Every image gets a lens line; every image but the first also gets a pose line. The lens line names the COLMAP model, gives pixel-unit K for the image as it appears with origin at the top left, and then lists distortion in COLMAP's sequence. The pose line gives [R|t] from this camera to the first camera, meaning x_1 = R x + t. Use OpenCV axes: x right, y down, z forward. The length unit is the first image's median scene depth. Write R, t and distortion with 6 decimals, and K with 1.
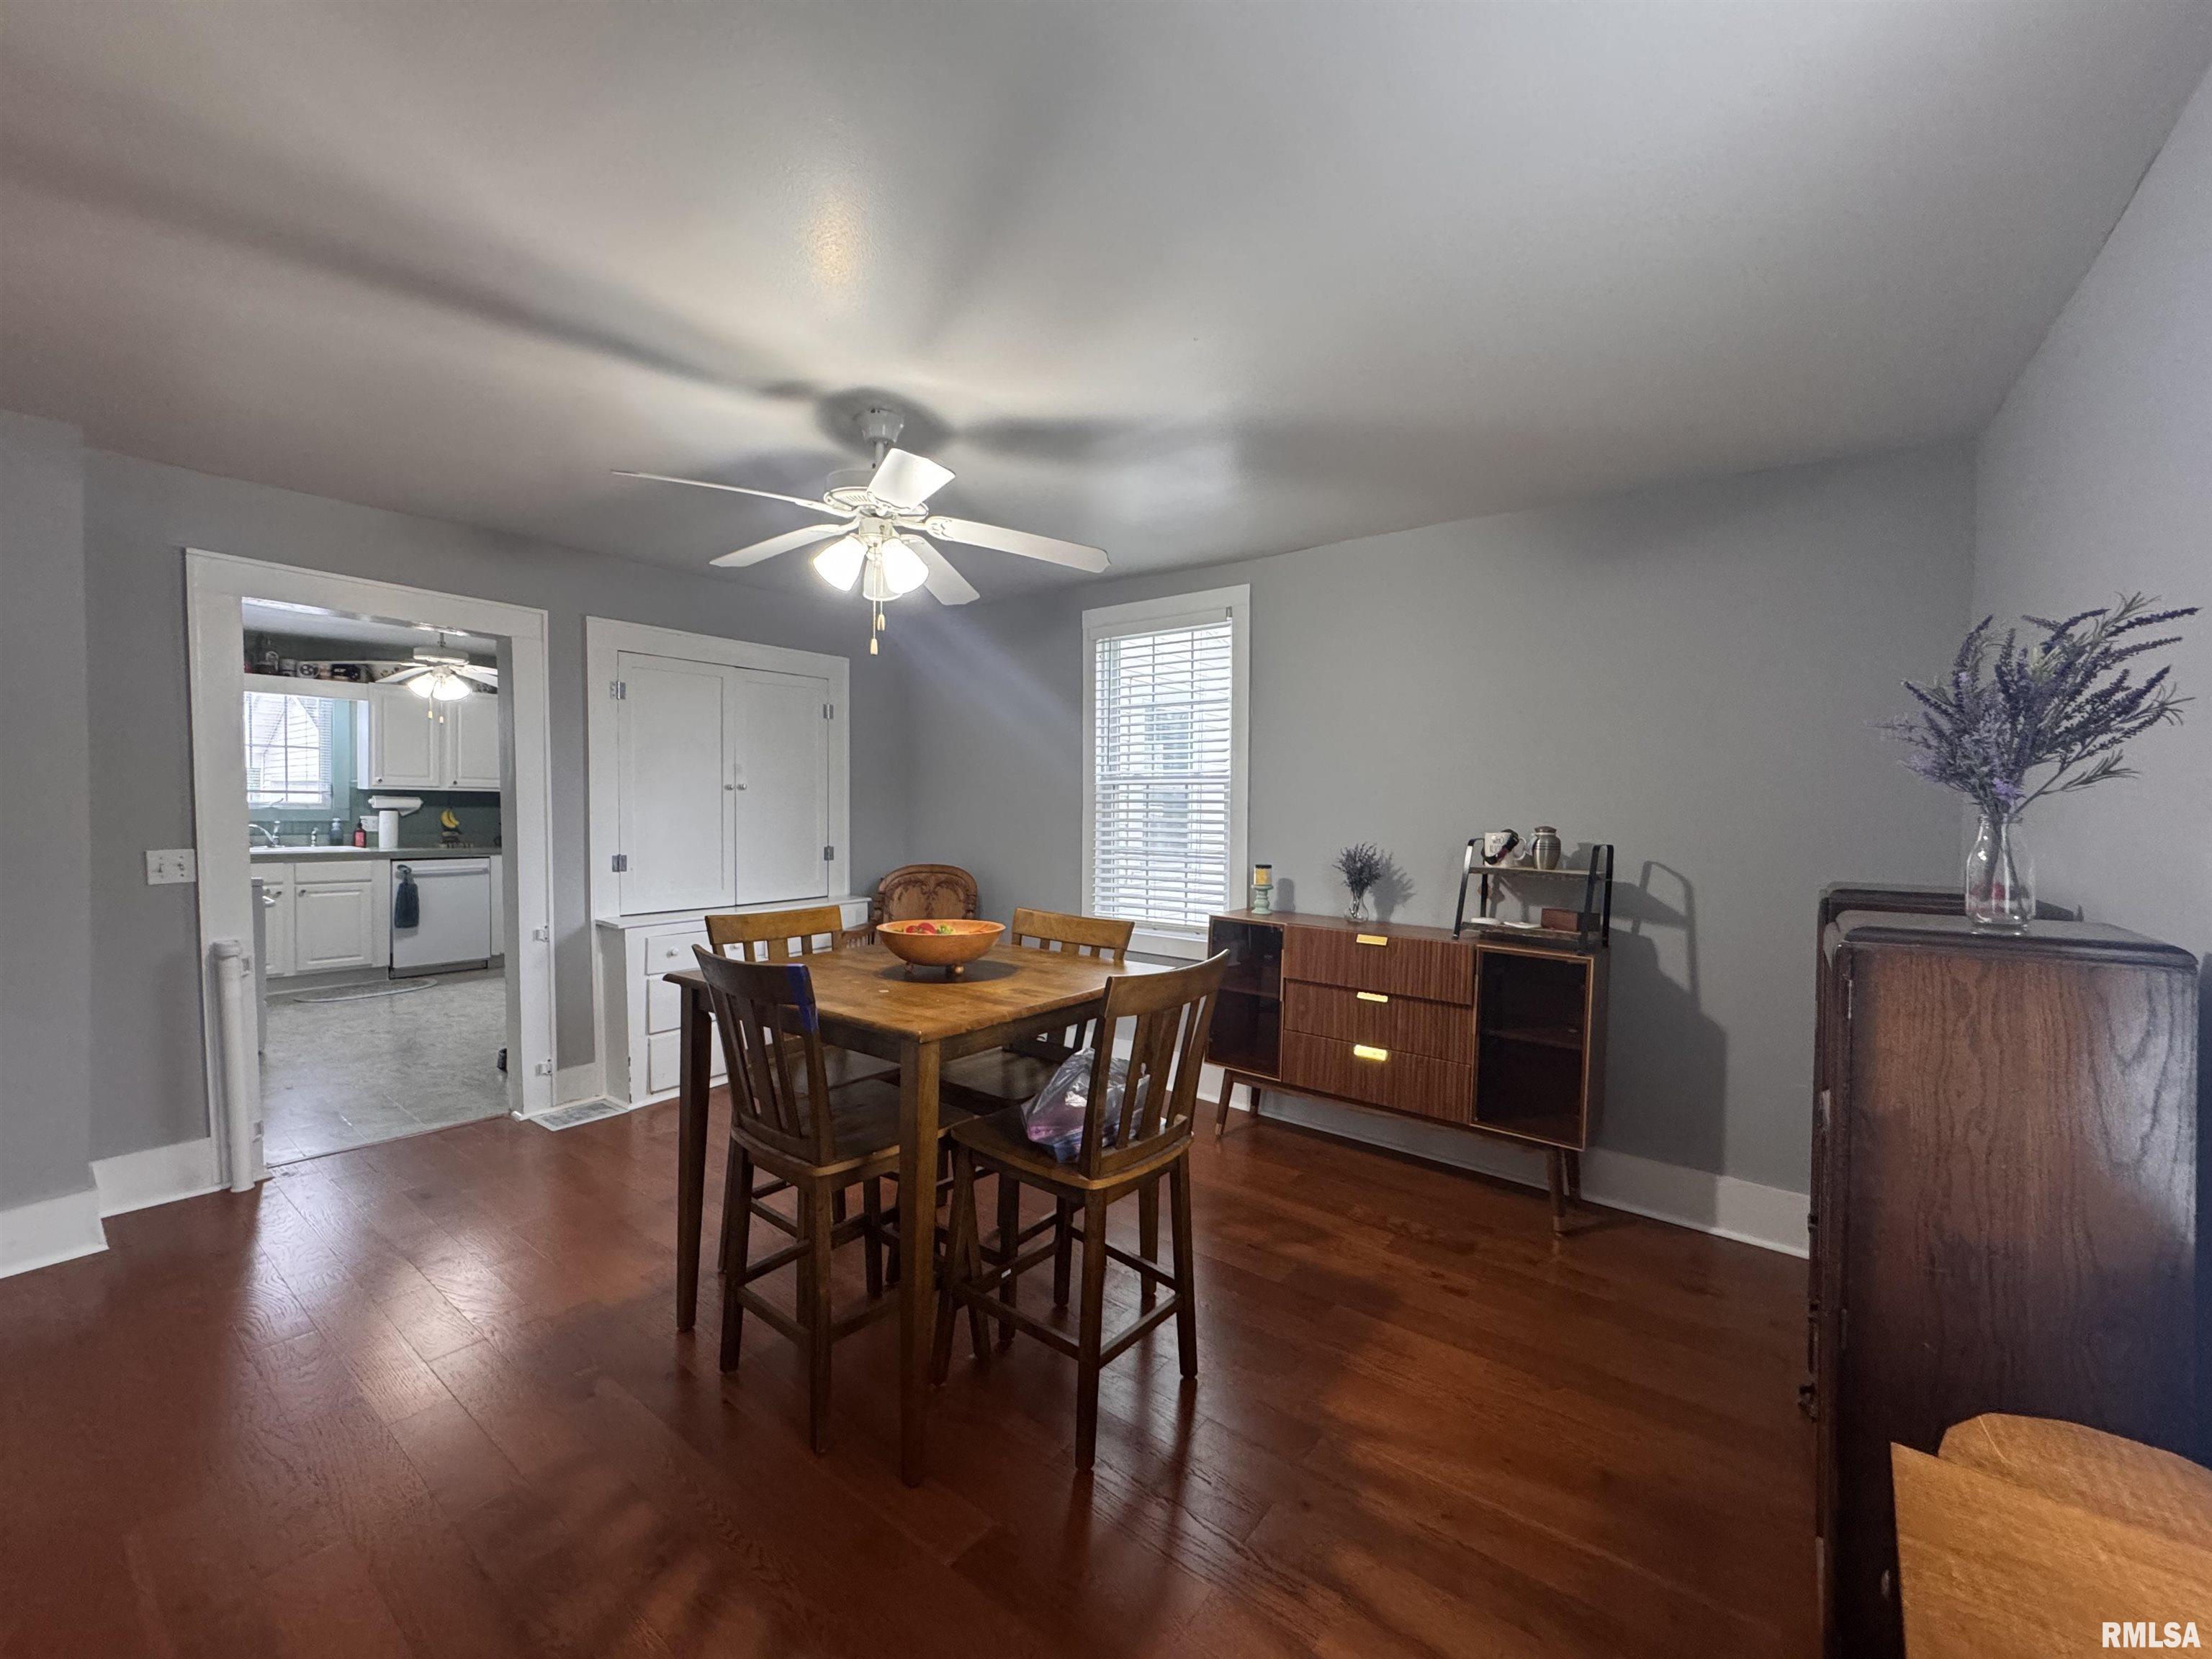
lens RADIAL K [[879.7, 0, 1106.0], [0, 879.7, 829.5], [0, 0, 1]] dist [-0.003170, 0.000112]
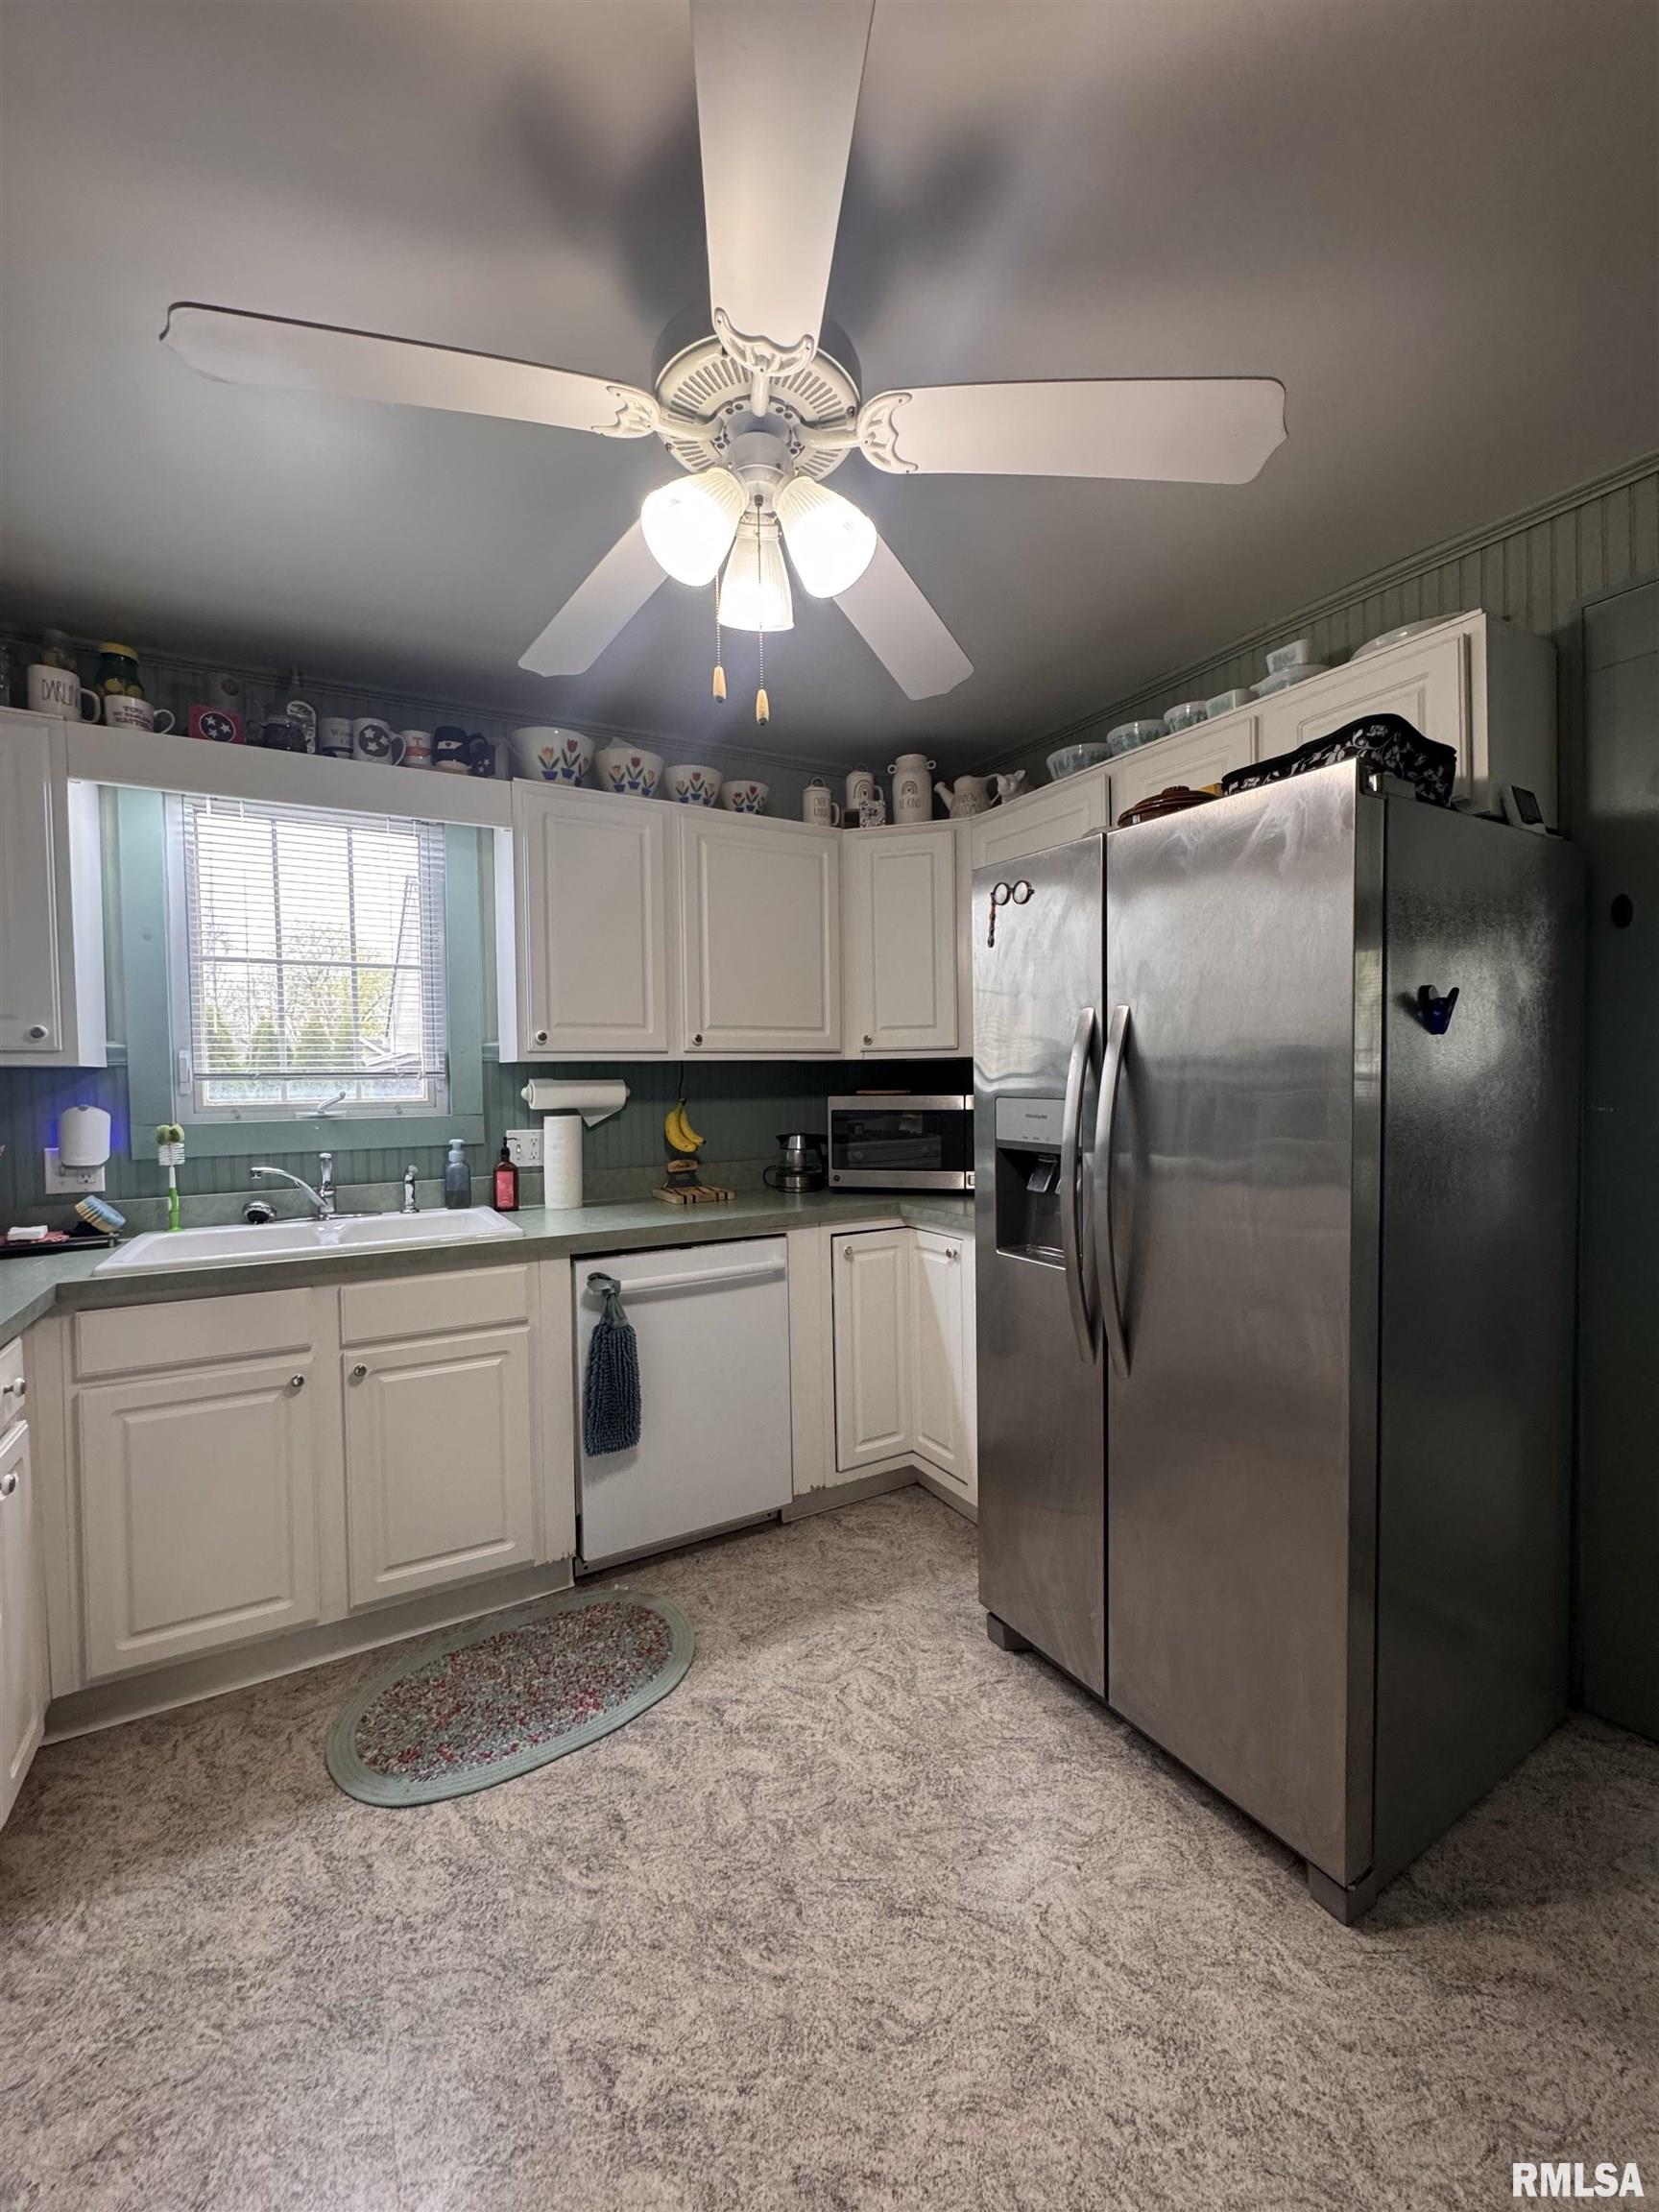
lens RADIAL K [[879.7, 0, 831.4], [0, 879.7, 1104.9], [0, 0, 1]] dist [-0.003170, 0.000112]
pose [[0.927227, -0.024670, -0.373686, -0.566308], [0.023712, 0.999693, -0.007159, -0.020918], [0.373748, -0.002223, 0.927528, 0.689481]]
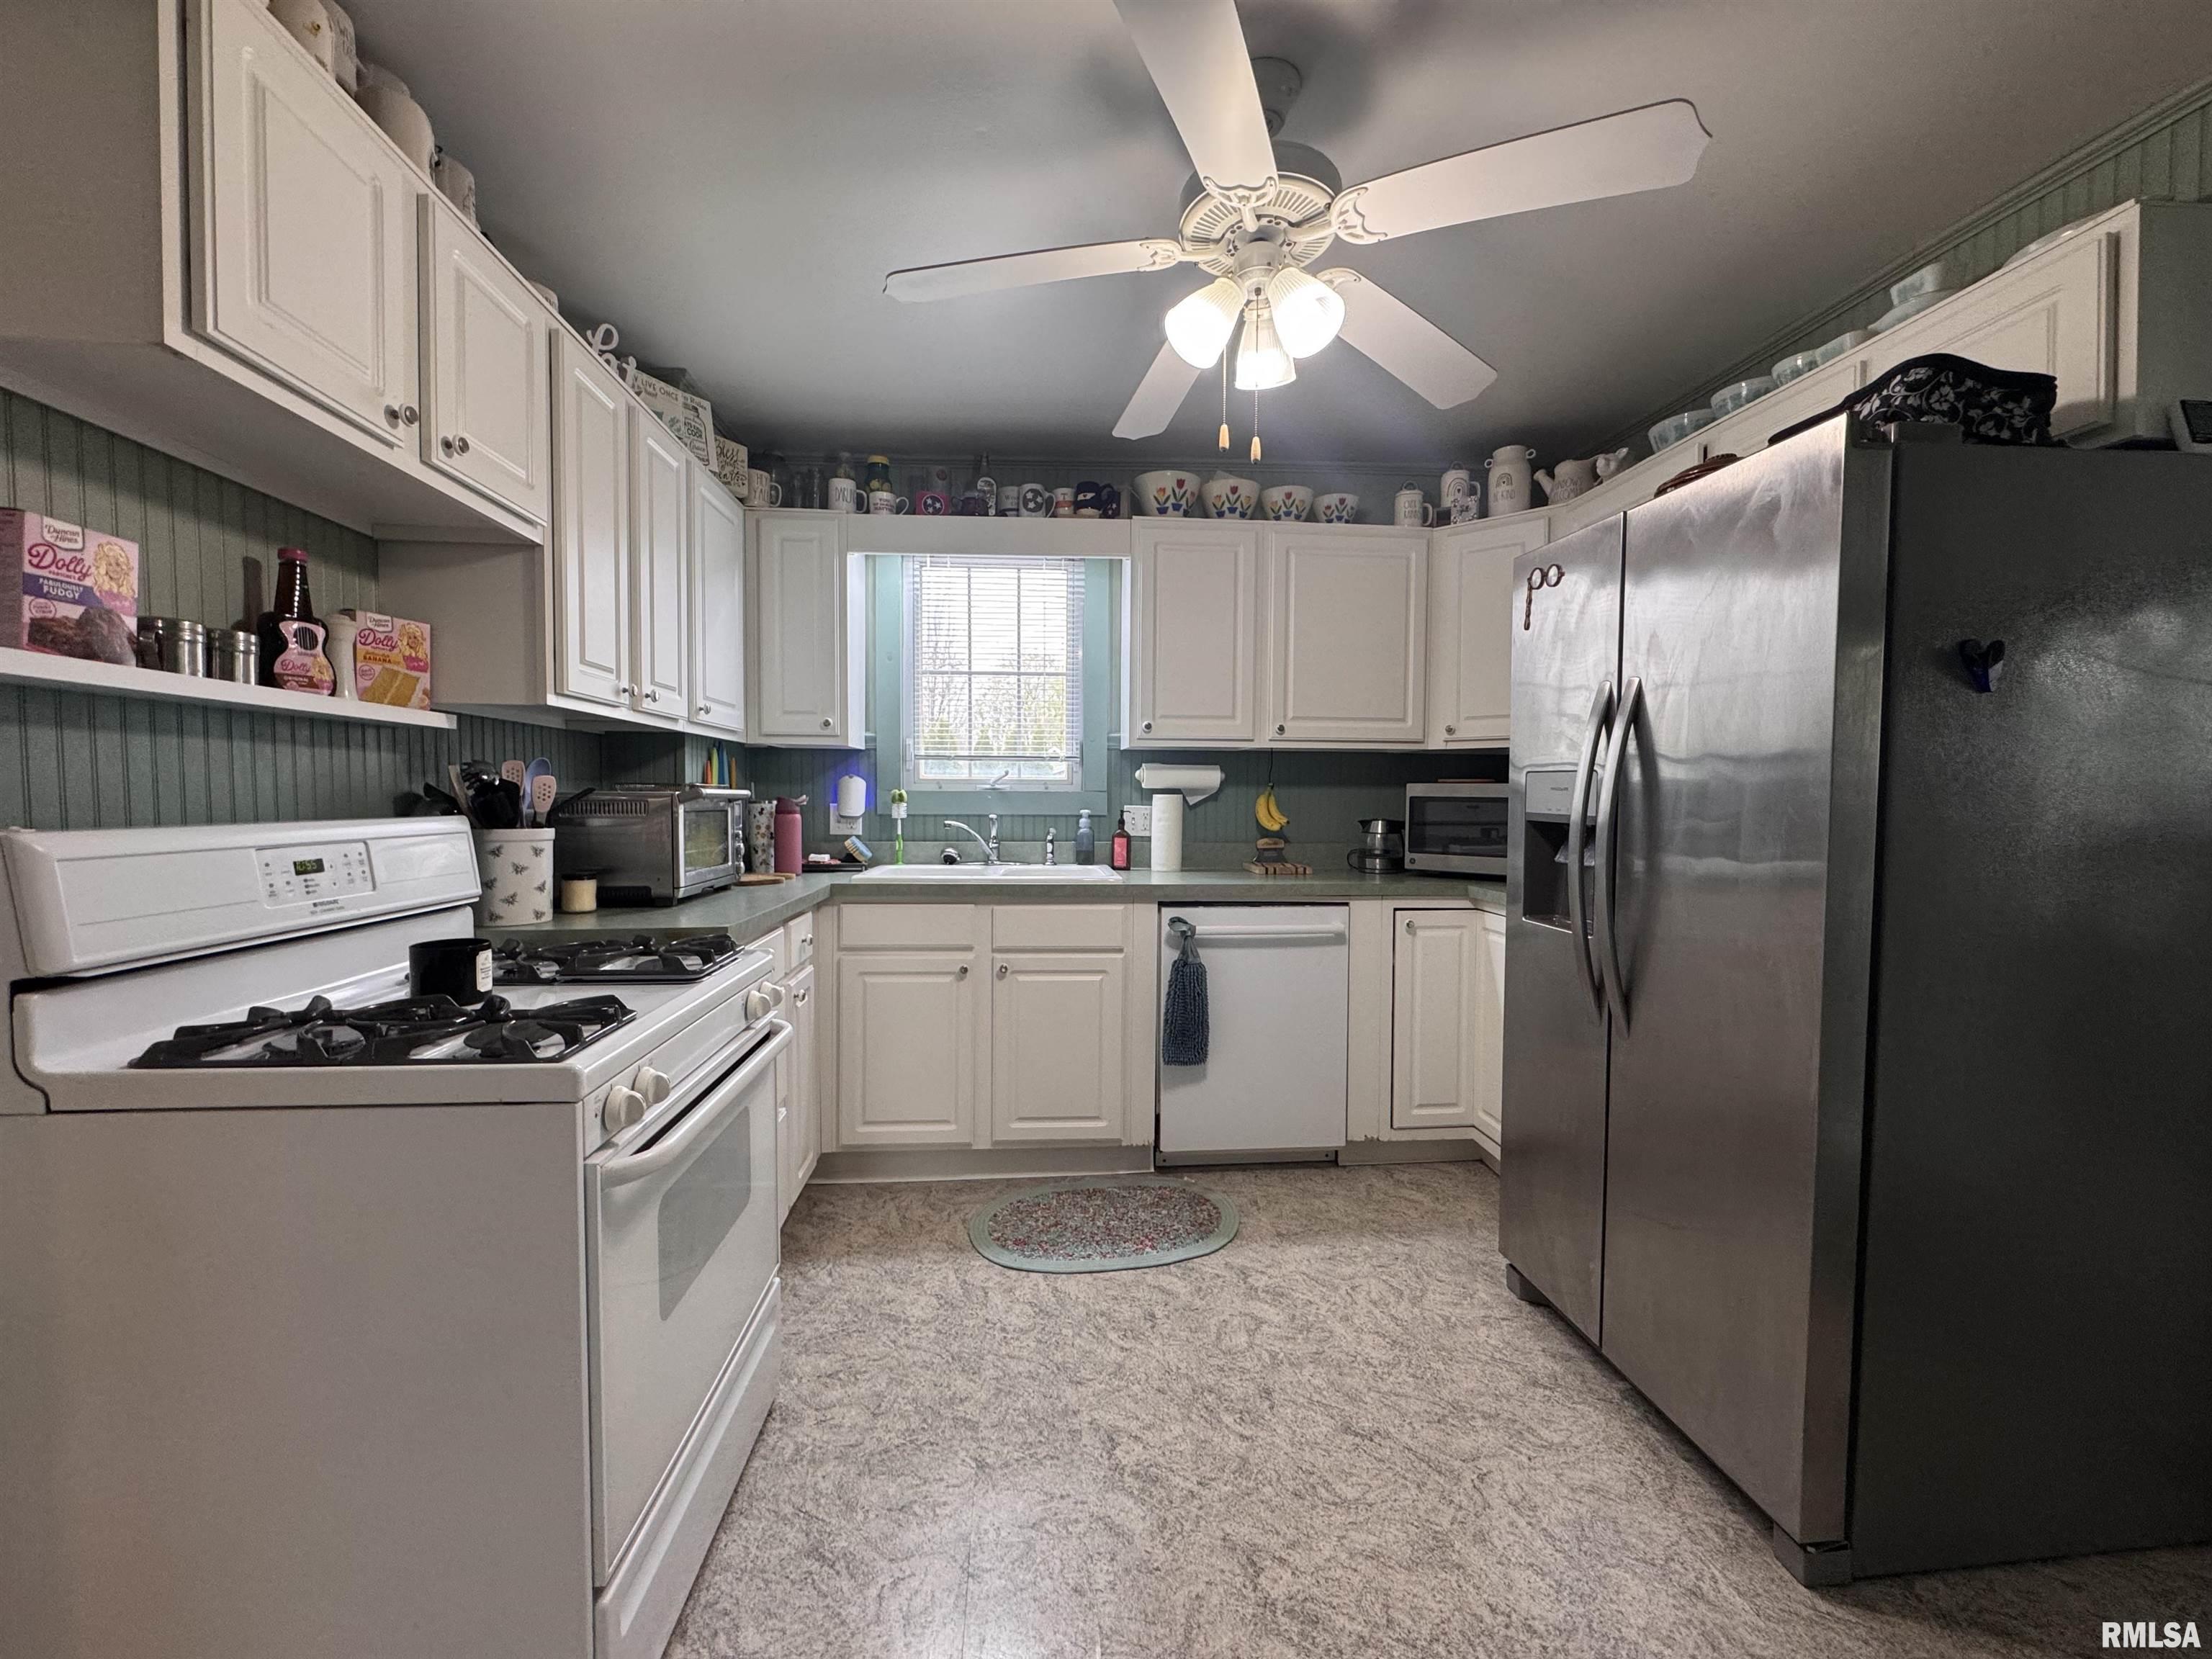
lens RADIAL K [[879.7, 0, 1106.0], [0, 879.7, 829.5], [0, 0, 1]] dist [-0.003170, 0.000112]
pose [[0.681030, 0.011822, -0.732160, -0.498222], [-0.014007, 0.999897, 0.003116, -0.002913], [0.732122, 0.008133, 0.681125, 0.662724]]
